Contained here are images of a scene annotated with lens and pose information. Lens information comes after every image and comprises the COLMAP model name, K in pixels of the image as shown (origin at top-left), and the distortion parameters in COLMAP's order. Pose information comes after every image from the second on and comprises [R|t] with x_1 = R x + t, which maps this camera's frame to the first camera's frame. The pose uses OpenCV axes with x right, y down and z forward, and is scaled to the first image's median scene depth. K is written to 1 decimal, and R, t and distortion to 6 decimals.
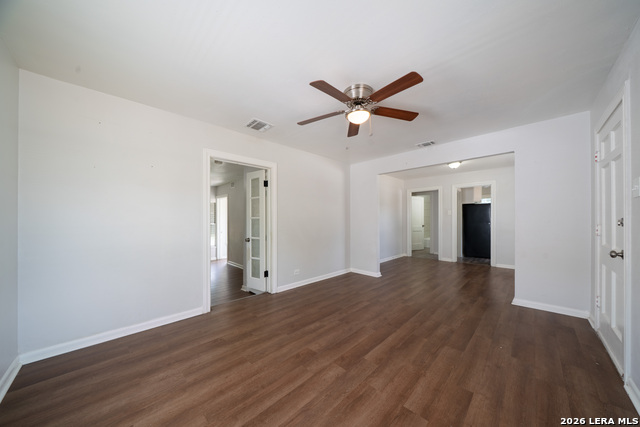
lens RADIAL K [[215.8, 0, 317.6], [0, 215.8, 219.2], [0, 0, 1]] dist [-0.002381, -0.000168]
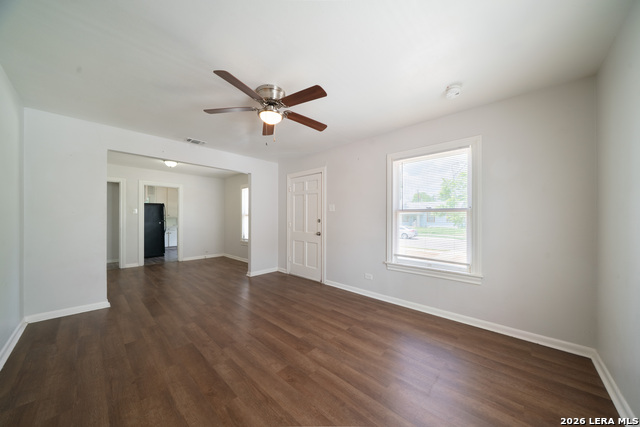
lens RADIAL K [[215.8, 0, 317.6], [0, 215.8, 219.2], [0, 0, 1]] dist [-0.002381, -0.000168]
pose [[-0.020677, 0.002095, 0.999784, -0.808117], [-0.003986, 0.999990, -0.002178, 0.002698], [-0.999778, -0.004030, -0.020668, 0.787785]]
